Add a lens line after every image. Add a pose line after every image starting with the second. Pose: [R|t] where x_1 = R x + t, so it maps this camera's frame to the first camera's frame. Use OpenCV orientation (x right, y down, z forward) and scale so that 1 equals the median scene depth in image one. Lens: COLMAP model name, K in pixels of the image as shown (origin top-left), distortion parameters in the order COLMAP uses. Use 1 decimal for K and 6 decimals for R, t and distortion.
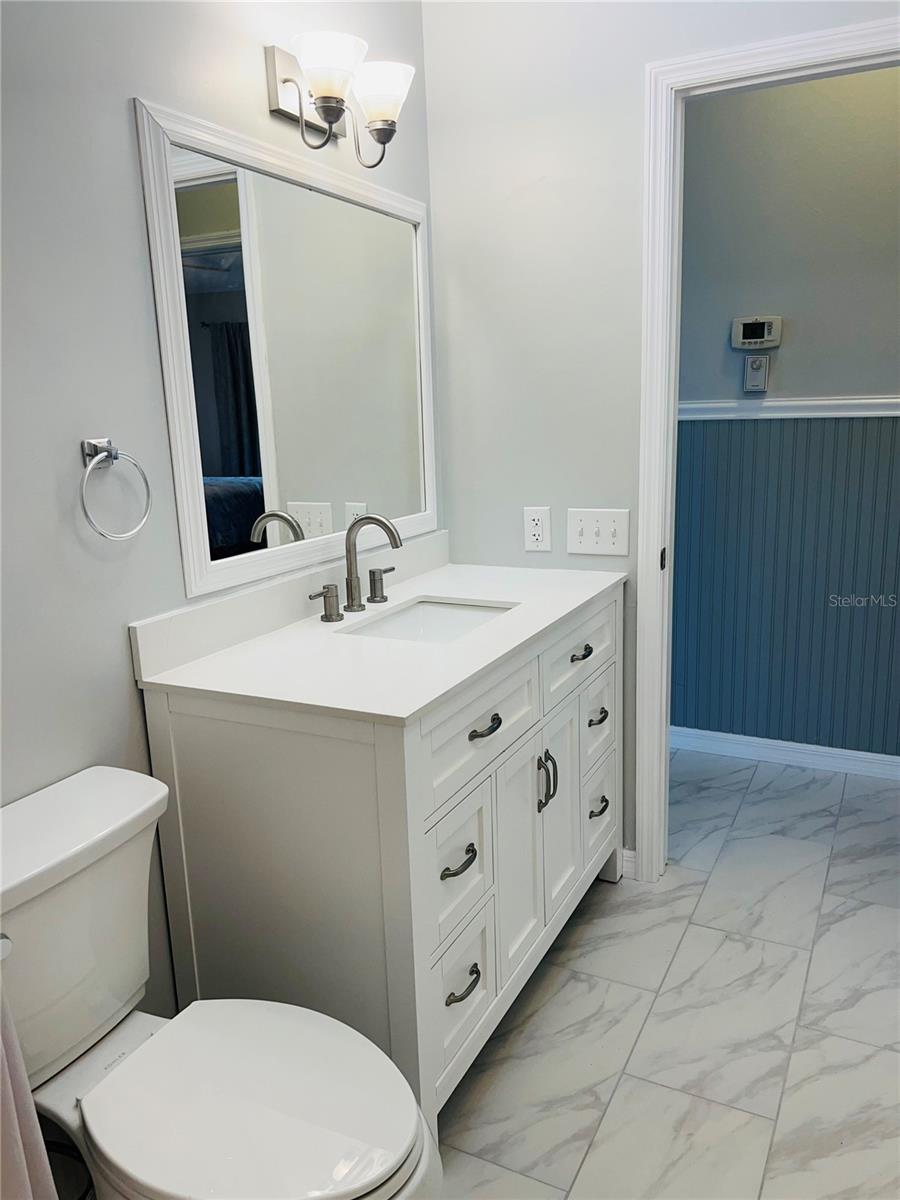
lens RADIAL K [[899.2, 0, 450.0], [0, 899.2, 600.0], [0, 0, 1]] dist [0.111000, -0.180398]
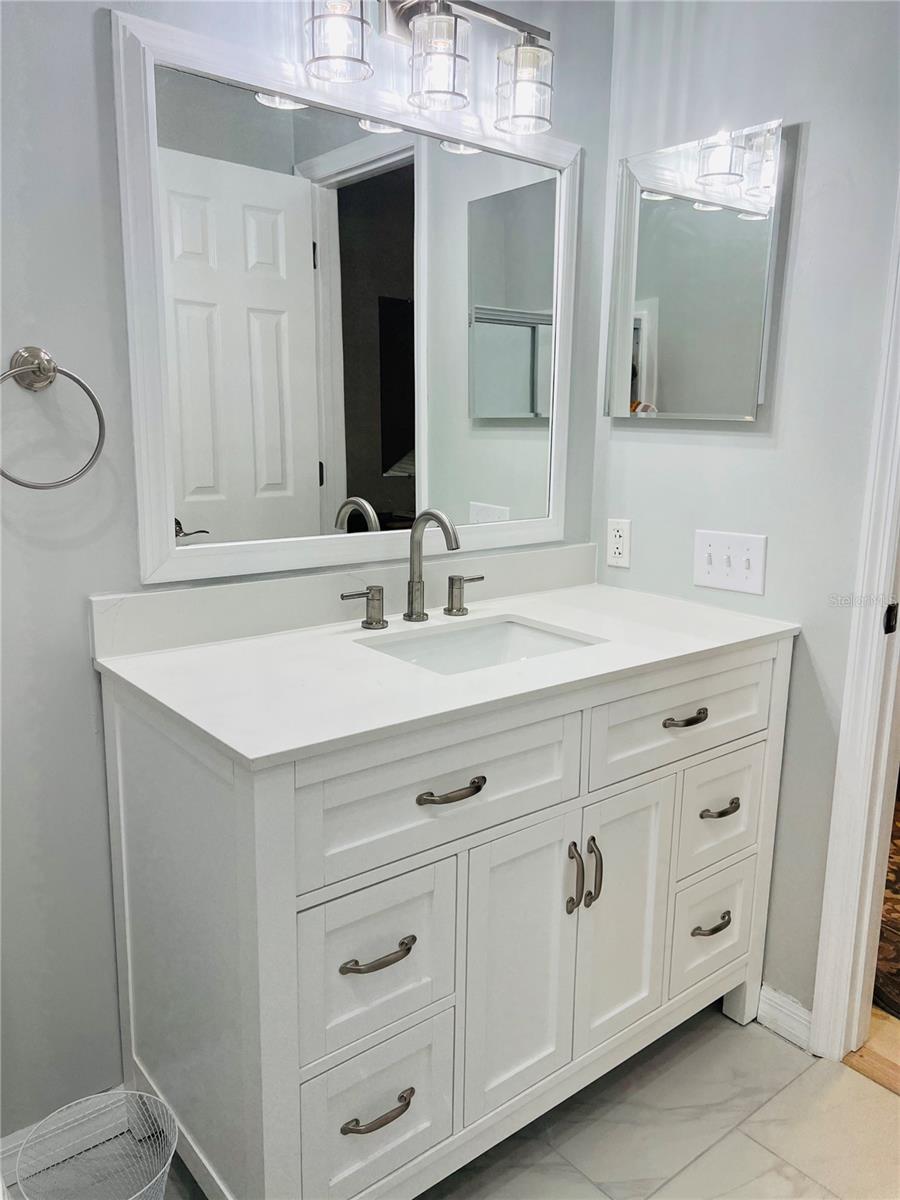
lens RADIAL K [[899.2, 0, 450.0], [0, 899.2, 600.0], [0, 0, 1]] dist [0.111000, -0.180398]
pose [[0.915230, 0.128658, -0.381839, 0.249906], [-0.133241, 0.990977, 0.014538, -0.024418], [0.380264, 0.037571, 0.924114, 0.226812]]
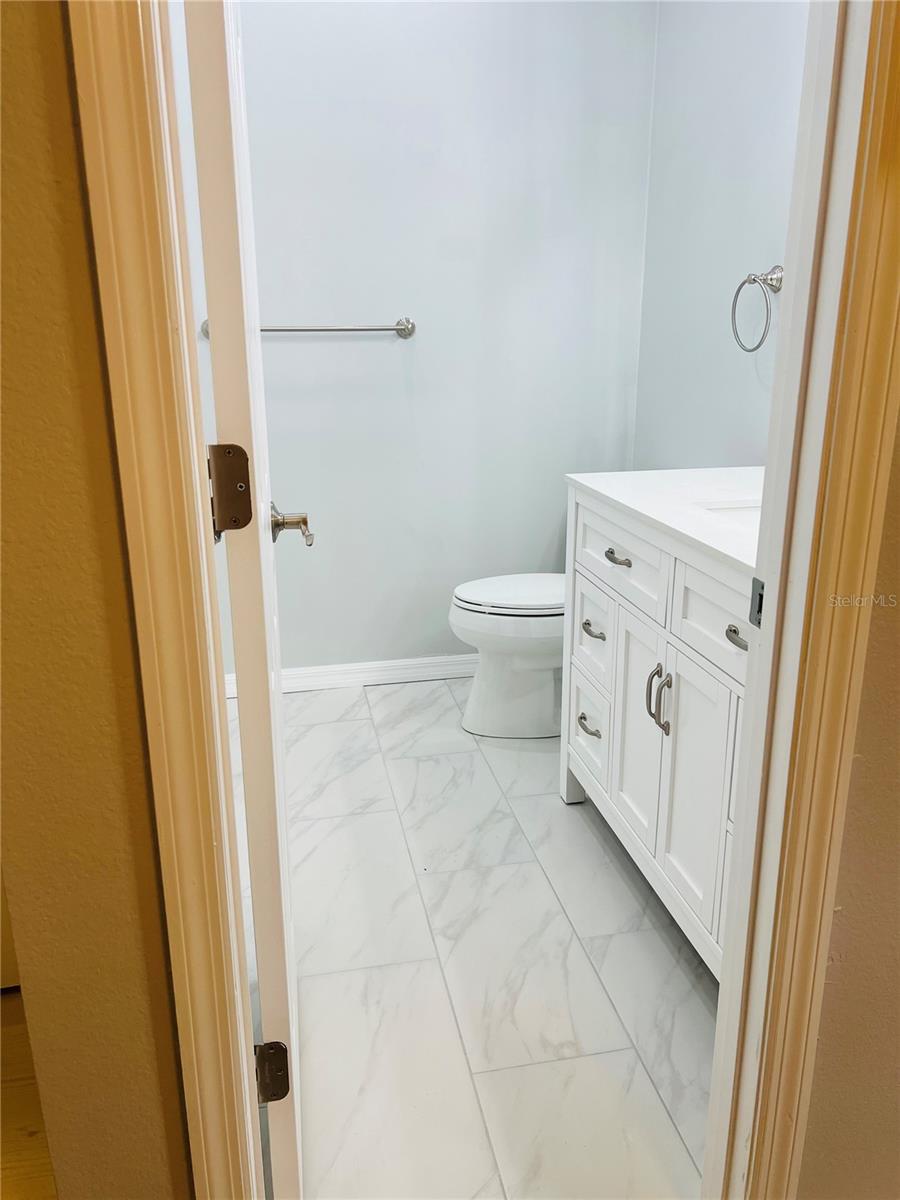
lens RADIAL K [[899.2, 0, 450.0], [0, 899.2, 600.0], [0, 0, 1]] dist [0.111000, -0.180398]
pose [[-0.782293, 0.207681, -0.587270, 0.634998], [-0.114626, 0.878689, 0.463429, -0.216517], [0.612273, 0.429854, -0.663587, 1.108500]]
